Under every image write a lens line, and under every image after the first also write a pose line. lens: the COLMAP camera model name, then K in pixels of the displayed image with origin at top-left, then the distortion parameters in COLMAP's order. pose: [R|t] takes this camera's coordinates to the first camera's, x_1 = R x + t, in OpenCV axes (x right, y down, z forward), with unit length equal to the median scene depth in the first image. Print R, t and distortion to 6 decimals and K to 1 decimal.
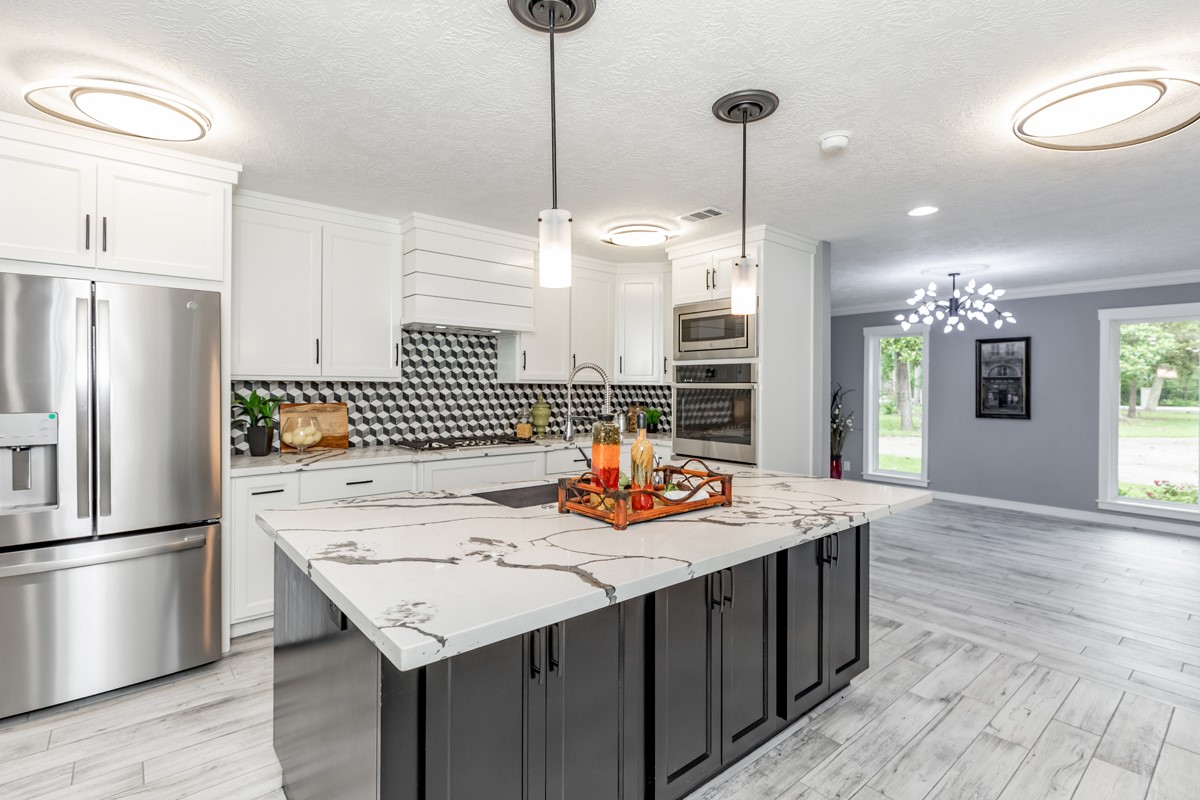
lens RADIAL K [[569.4, 0, 602.2], [0, 569.4, 391.5], [0, 0, 1]] dist [-0.000226, -0.000140]
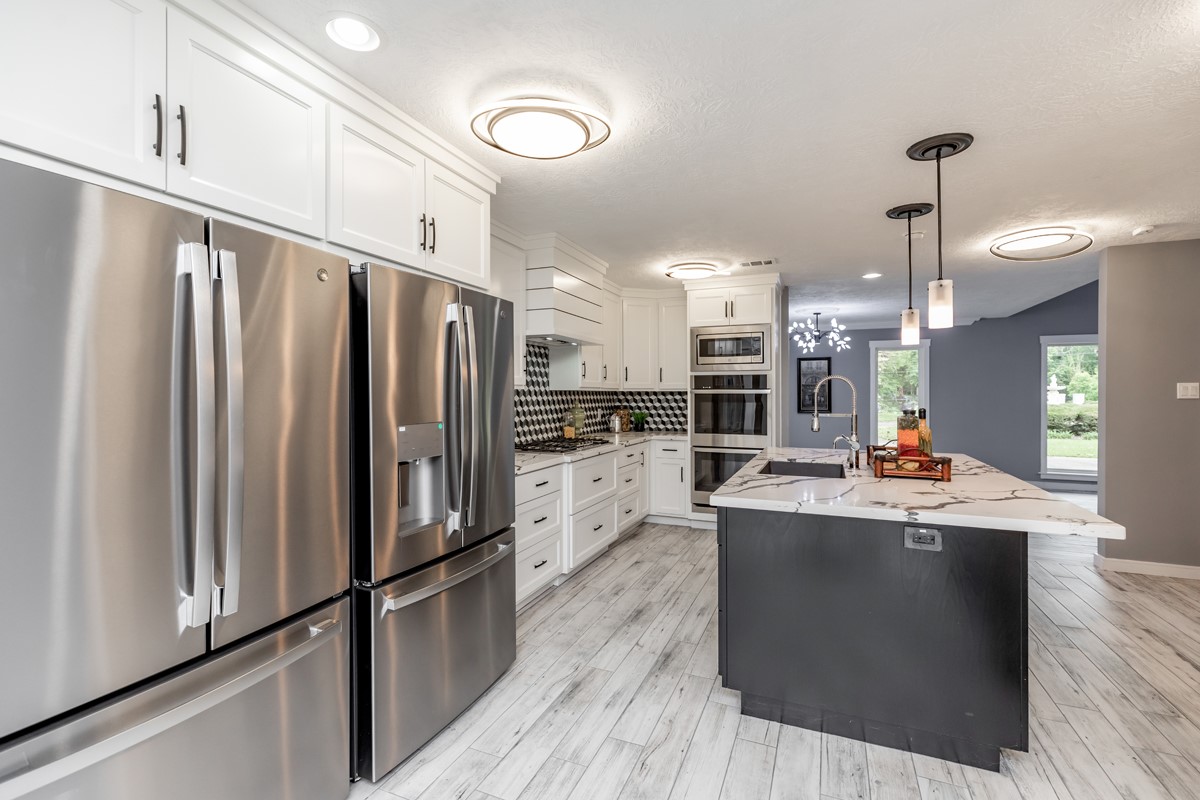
lens RADIAL K [[541.0, 0, 600.0], [0, 541.0, 400.0], [0, 0, 1]] dist [0.000676, -0.000085]
pose [[0.891175, -0.012209, 0.453495, -0.589963], [0.009770, 0.999922, 0.007720, -0.003254], [-0.453554, -0.002449, 0.891225, 0.035355]]
